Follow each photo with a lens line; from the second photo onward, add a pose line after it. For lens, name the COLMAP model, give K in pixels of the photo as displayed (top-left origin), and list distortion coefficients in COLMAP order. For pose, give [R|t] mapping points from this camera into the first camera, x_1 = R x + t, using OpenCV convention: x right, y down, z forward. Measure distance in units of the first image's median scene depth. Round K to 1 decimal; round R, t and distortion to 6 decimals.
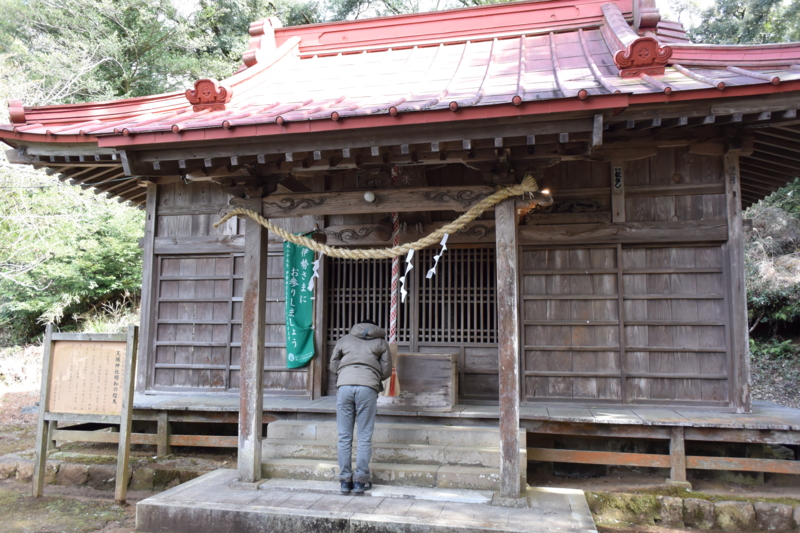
lens RADIAL K [[628.1, 0, 400.5], [0, 628.1, 267.4], [0, 0, 1]] dist [0.001288, 0.001196]
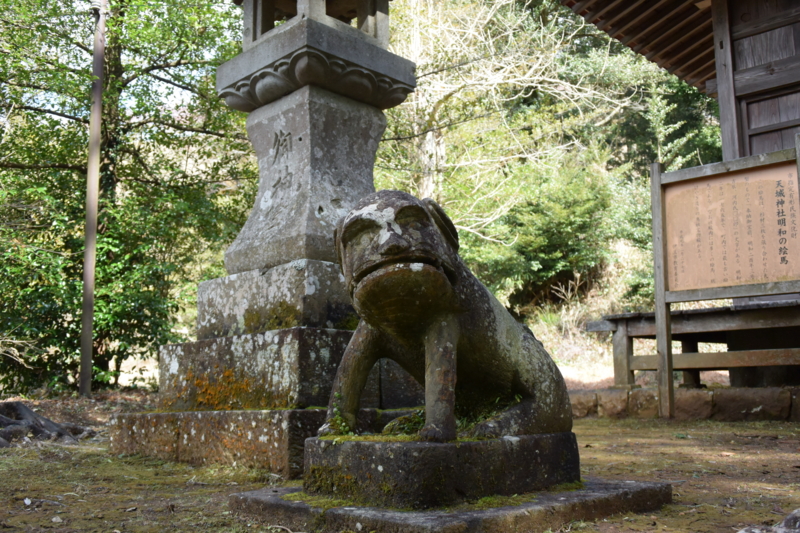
lens RADIAL K [[817.7, 0, 400.0], [0, 817.7, 266.5], [0, 0, 1]] dist [0.017610, 0.000000]
pose [[0.847351, -0.097415, -0.522022, -0.257395], [0.086208, 0.995225, -0.045786, 0.162272], [0.523990, -0.006206, 0.851702, 0.086630]]
